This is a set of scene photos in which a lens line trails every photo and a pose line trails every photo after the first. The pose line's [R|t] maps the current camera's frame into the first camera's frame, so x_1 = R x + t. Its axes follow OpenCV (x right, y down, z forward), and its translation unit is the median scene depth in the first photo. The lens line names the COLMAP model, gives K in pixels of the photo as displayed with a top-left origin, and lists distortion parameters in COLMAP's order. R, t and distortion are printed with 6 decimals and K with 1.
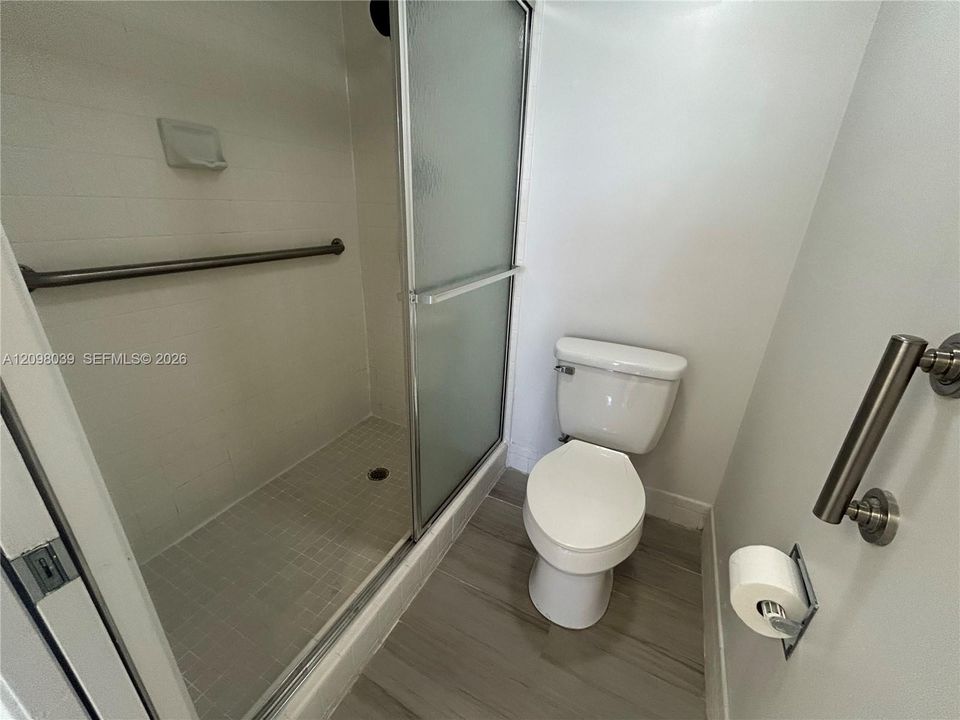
lens RADIAL K [[391.1, 0, 476.3], [0, 391.1, 359.8], [0, 0, 1]] dist [0.003656, -0.000007]
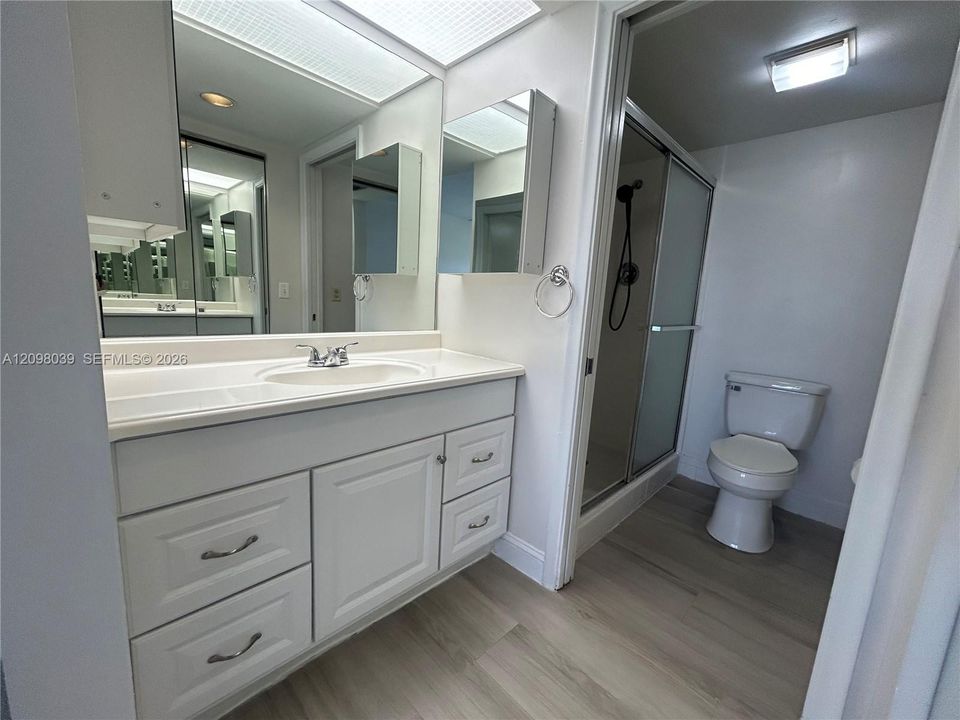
lens RADIAL K [[391.1, 0, 480.7], [0, 391.1, 359.2], [0, 0, 1]] dist [0.003656, -0.000007]
pose [[0.954841, 0.071996, -0.288262, -0.274778], [-0.137288, 0.967324, -0.213157, 0.365402], [0.263496, 0.243106, 0.933525, -0.696535]]
